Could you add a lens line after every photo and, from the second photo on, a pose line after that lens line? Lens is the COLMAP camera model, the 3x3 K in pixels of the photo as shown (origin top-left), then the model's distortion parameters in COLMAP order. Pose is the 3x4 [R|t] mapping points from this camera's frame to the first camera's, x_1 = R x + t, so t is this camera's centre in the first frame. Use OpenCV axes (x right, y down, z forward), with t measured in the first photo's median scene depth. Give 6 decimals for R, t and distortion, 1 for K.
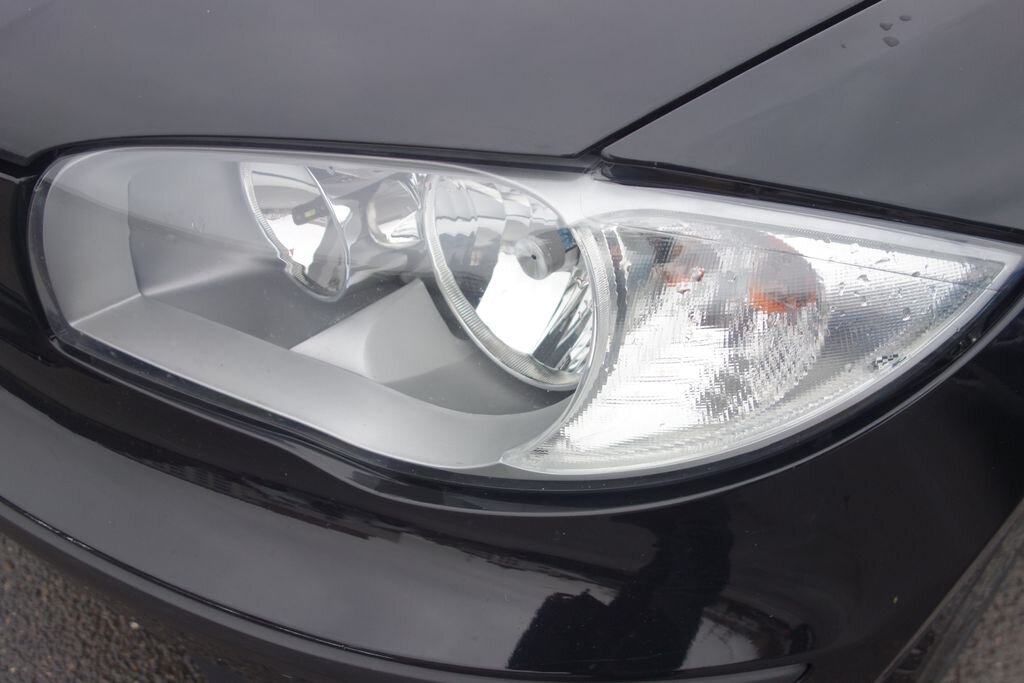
lens RADIAL K [[801.3, 0, 505.5], [0, 801.3, 343.7], [0, 0, 1]] dist [0.013588, -0.008498]
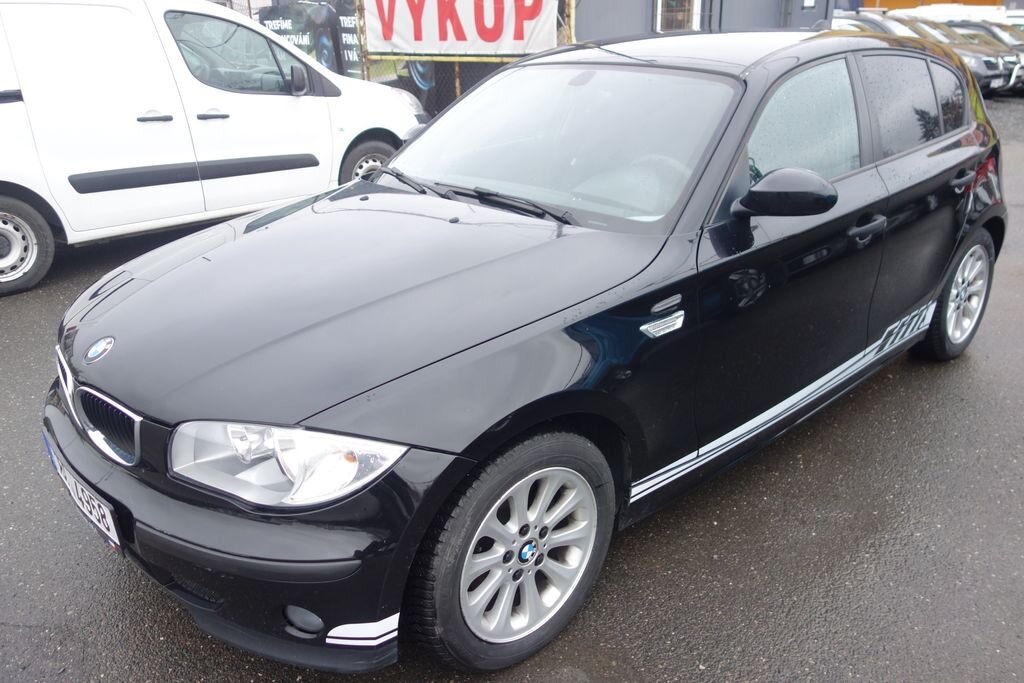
lens RADIAL K [[801.3, 0, 512.4], [0, 801.3, 343.2], [0, 0, 1]] dist [0.013588, -0.008498]
pose [[0.999799, 0.003094, -0.019818, 1.028847], [-0.009016, 0.951914, -0.306231, 0.522674], [0.017917, 0.306349, 0.951751, -2.540556]]
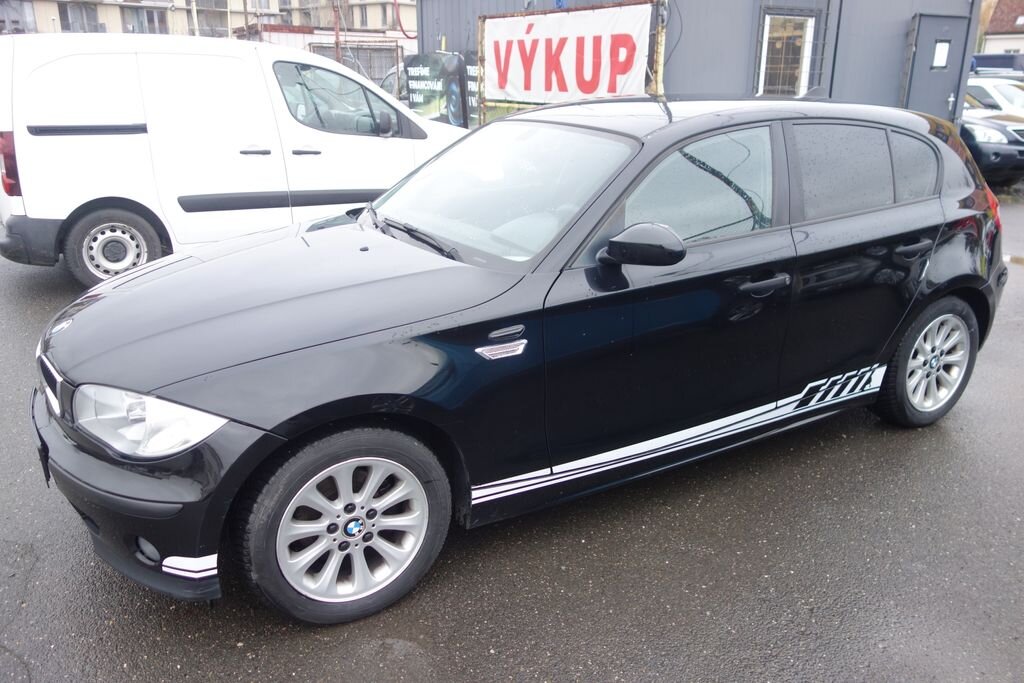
lens RADIAL K [[801.3, 0, 512.5], [0, 801.3, 344.6], [0, 0, 1]] dist [0.013588, -0.008498]
pose [[0.973219, 0.091699, -0.210797, 2.838803], [-0.160273, 0.928033, -0.336254, 0.727020], [0.164793, 0.361034, 0.917877, -3.001012]]
